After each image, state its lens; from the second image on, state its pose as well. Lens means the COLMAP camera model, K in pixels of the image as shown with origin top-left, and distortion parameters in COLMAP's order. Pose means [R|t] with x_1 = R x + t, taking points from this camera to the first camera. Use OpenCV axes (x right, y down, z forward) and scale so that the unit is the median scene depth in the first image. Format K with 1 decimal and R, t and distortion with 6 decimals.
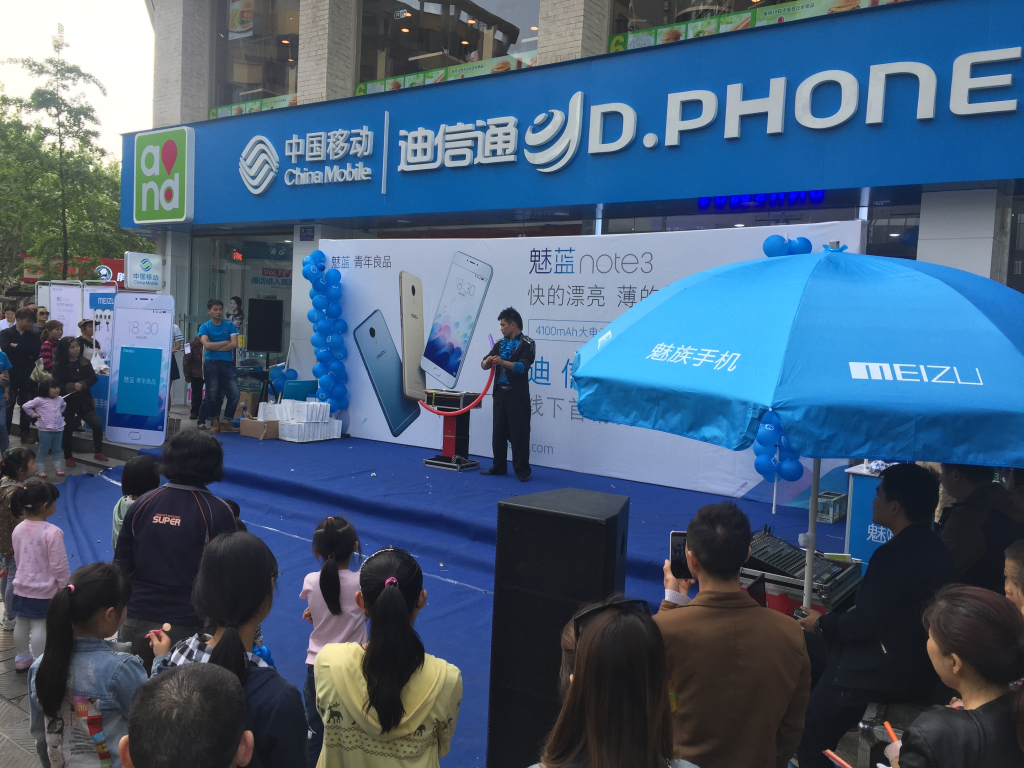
lens RADIAL K [[864.9, 0, 513.1], [0, 864.9, 384.2], [0, 0, 1]] dist [0.046992, -0.060746]
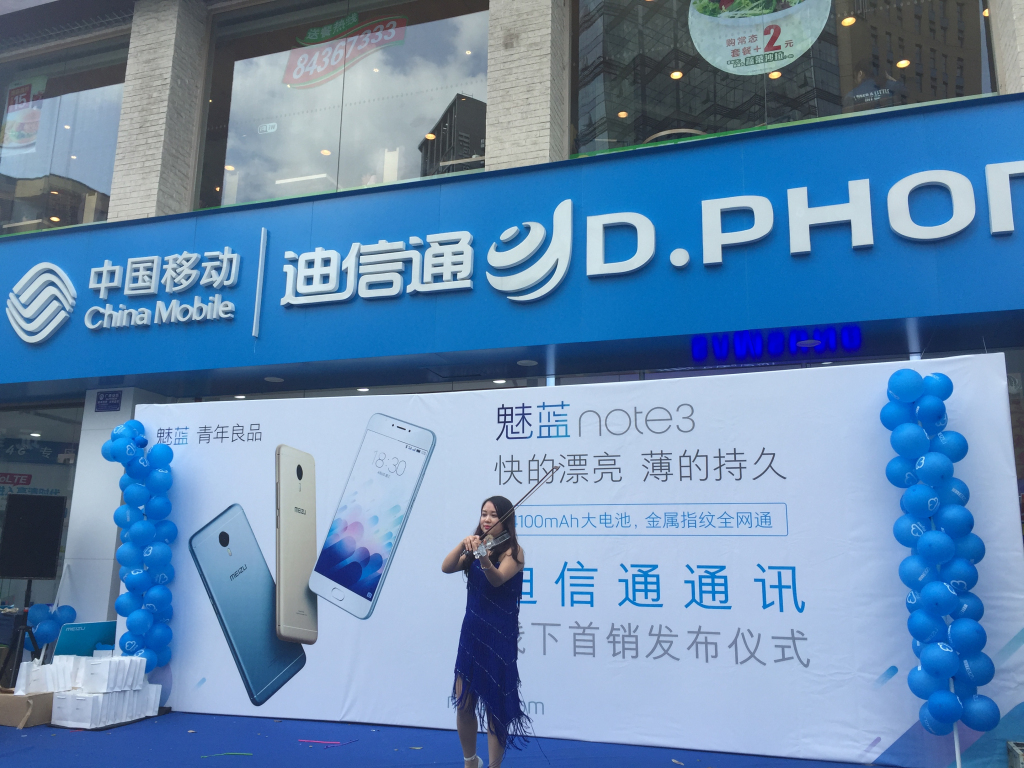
lens RADIAL K [[864.9, 0, 515.3], [0, 864.9, 381.5], [0, 0, 1]] dist [0.046992, -0.060746]
pose [[0.952985, 0.032798, 0.301238, -0.161792], [0.049547, 0.963879, -0.261692, 0.008956], [-0.298940, 0.264314, 0.916937, 0.312089]]
